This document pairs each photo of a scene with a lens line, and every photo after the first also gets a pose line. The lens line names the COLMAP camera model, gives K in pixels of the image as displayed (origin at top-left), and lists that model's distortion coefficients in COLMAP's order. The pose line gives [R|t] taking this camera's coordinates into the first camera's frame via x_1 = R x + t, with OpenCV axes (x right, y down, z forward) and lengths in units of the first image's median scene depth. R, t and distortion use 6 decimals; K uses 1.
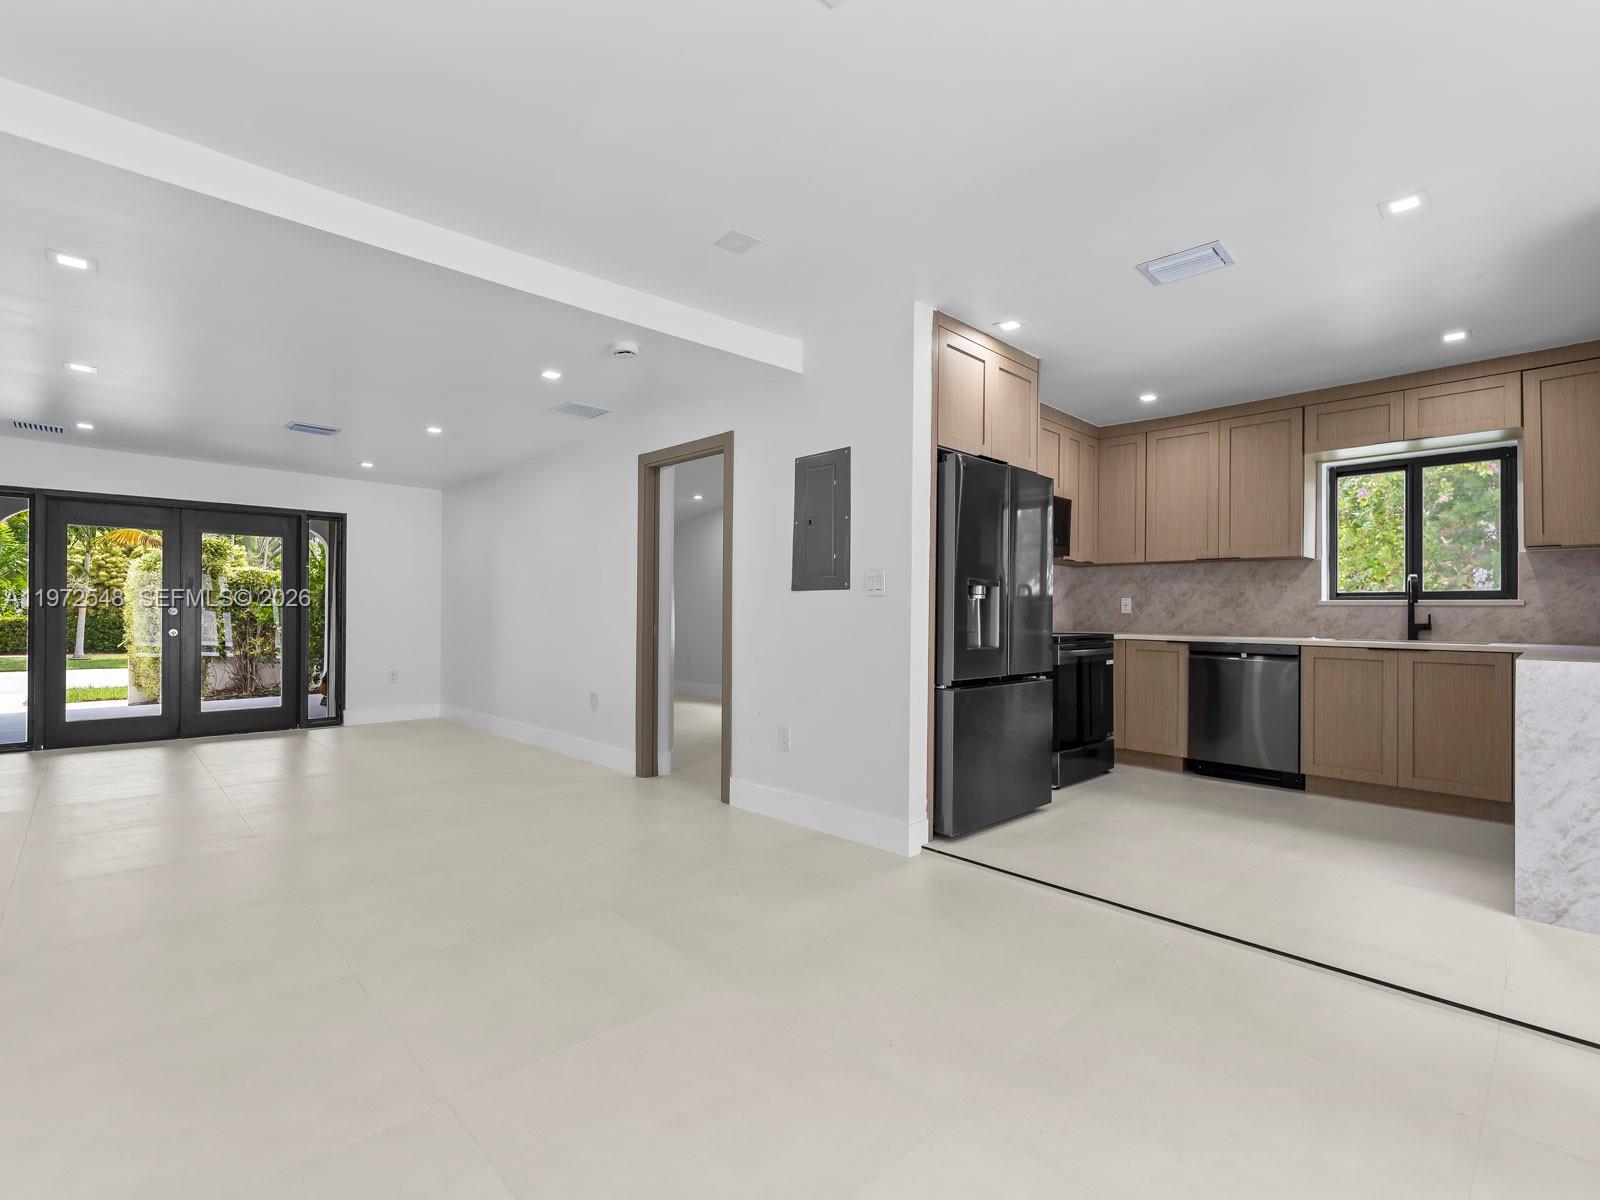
lens RADIAL K [[734.3, 0, 804.6], [0, 734.3, 605.8], [0, 0, 1]] dist [-0.014271, 0.000579]
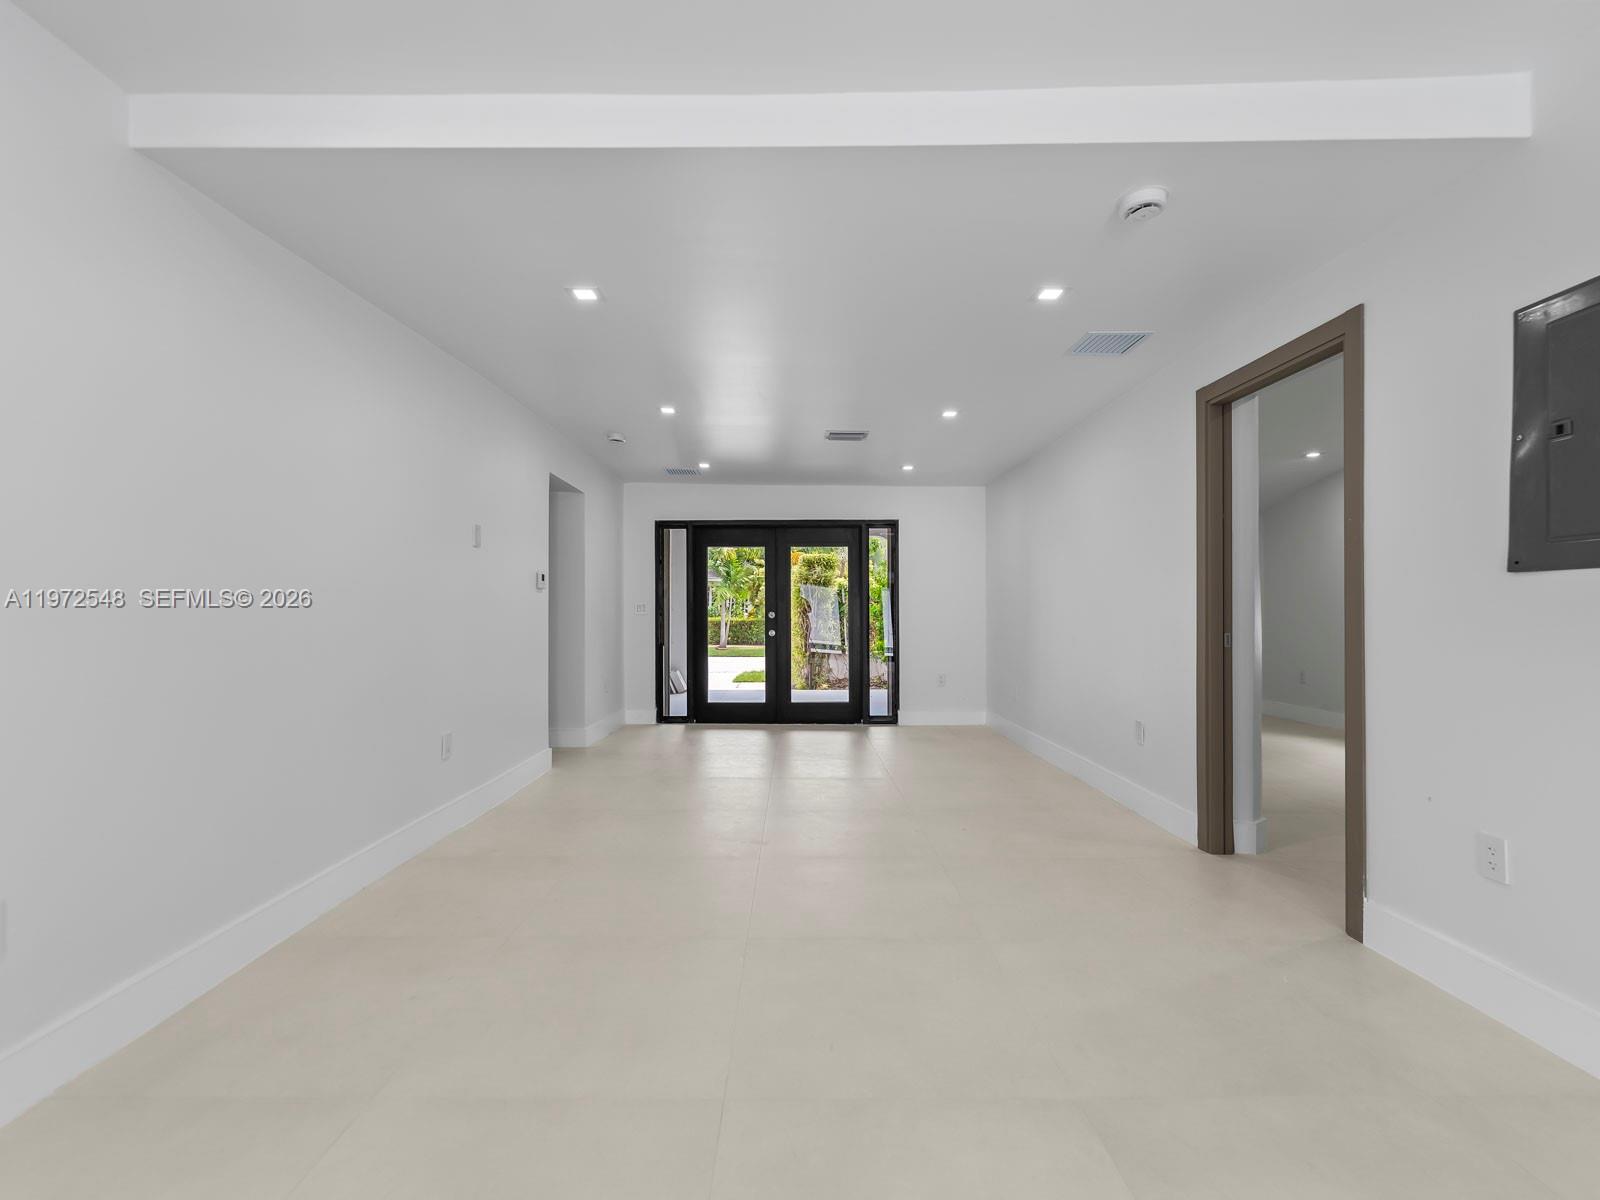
lens RADIAL K [[734.3, 0, 804.6], [0, 734.3, 605.8], [0, 0, 1]] dist [-0.014271, 0.000579]
pose [[0.732200, -0.013232, -0.680961, -0.021359], [0.012590, 0.999903, -0.005893, 0.000080], [0.680973, -0.004258, 0.732296, 0.182744]]
